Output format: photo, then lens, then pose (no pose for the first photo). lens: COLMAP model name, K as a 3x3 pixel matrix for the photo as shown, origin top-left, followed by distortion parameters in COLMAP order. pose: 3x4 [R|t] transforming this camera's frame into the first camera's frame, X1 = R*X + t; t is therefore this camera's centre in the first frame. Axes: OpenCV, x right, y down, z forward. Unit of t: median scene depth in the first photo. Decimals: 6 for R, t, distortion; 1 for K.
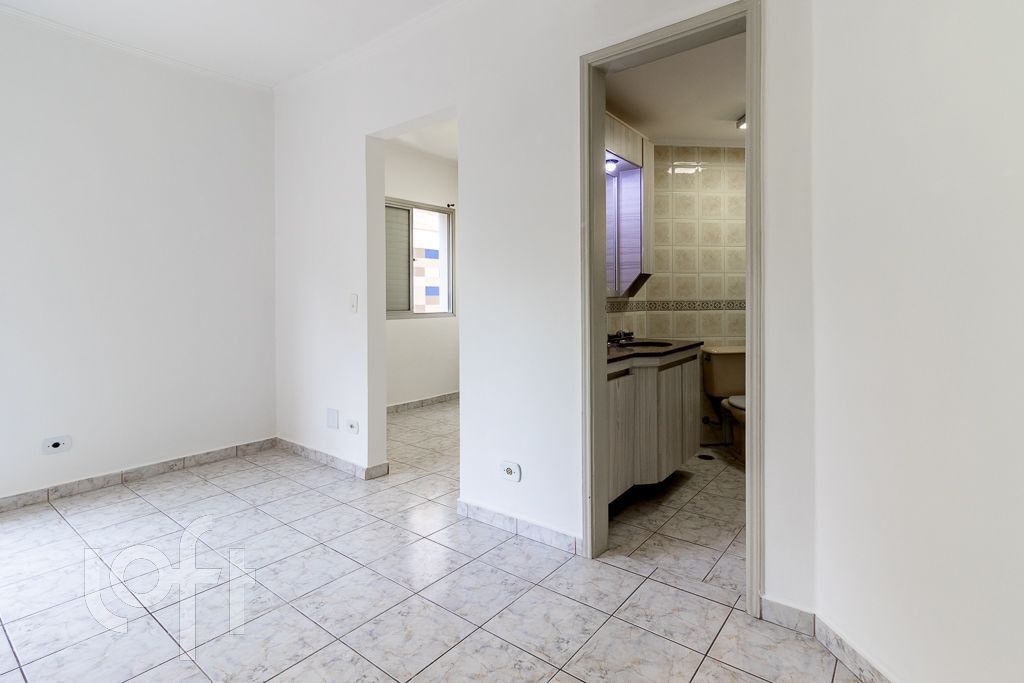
lens RADIAL K [[500.8, 0, 507.9], [0, 500.8, 303.9], [0, 0, 1]] dist [0.002831, 0.000126]
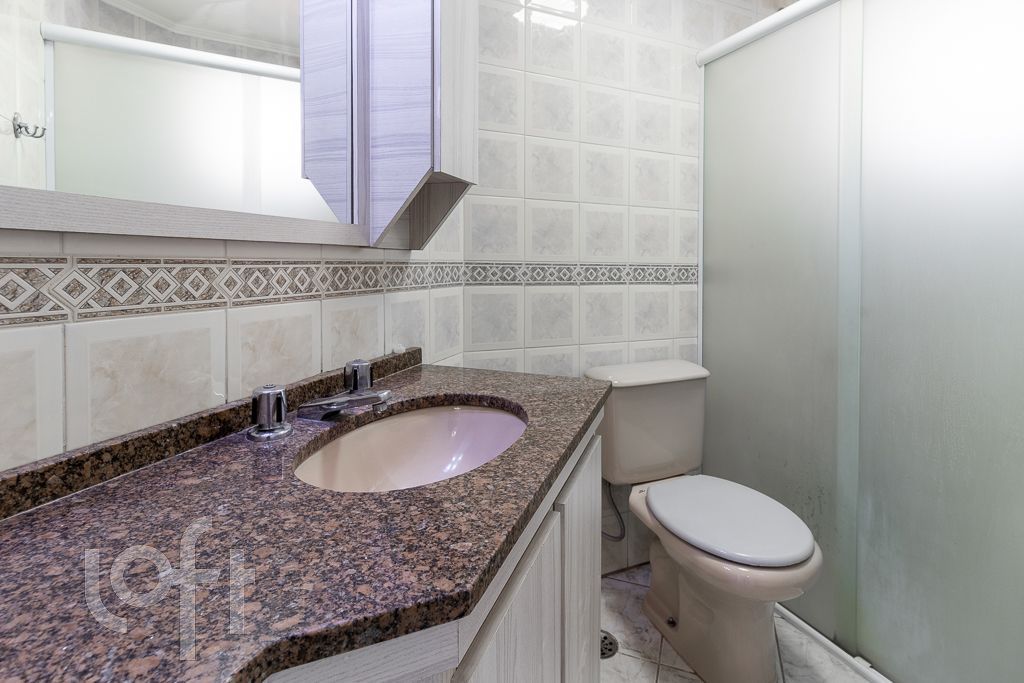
lens RADIAL K [[508.9, 0, 535.8], [0, 508.9, 274.8], [0, 0, 1]] dist [0.000815, 0.000066]
pose [[0.937024, 0.008847, 0.349153, 0.197406], [-0.014181, 0.999819, 0.012722, -0.001562], [-0.348977, -0.016872, 0.936979, 0.623409]]
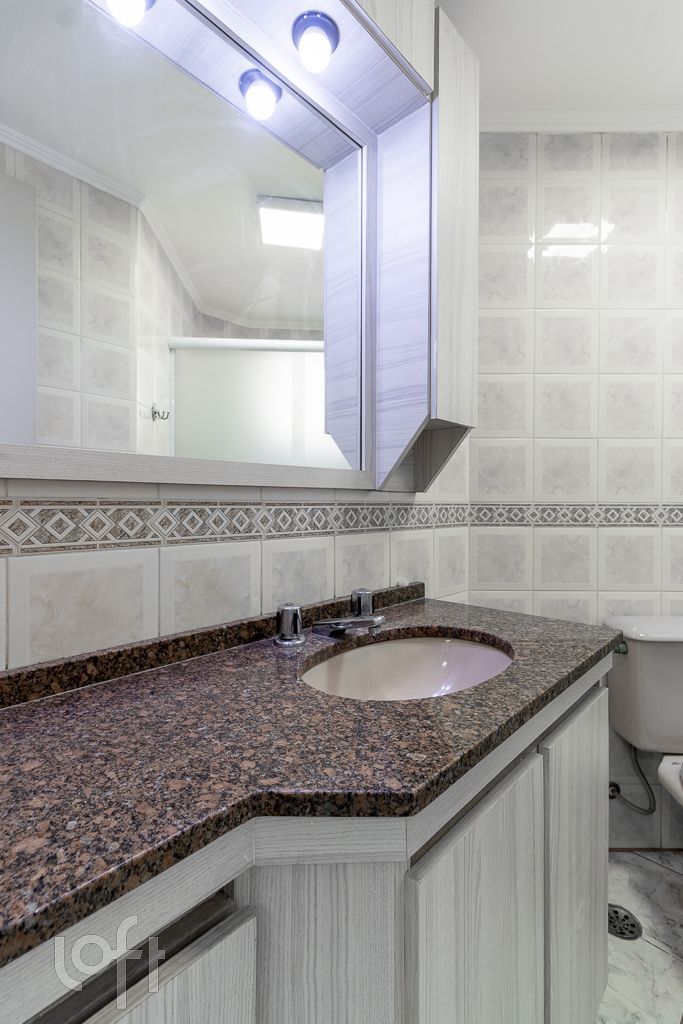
lens RADIAL K [[487.7, 0, 341.5], [0, 487.7, 512.0], [0, 0, 1]] dist [0.004535, 0.001187]
pose [[0.996421, 0.008804, -0.084067, 0.215064], [-0.008404, 0.999952, 0.005112, 0.000280], [0.084108, -0.004387, 0.996447, 0.612482]]
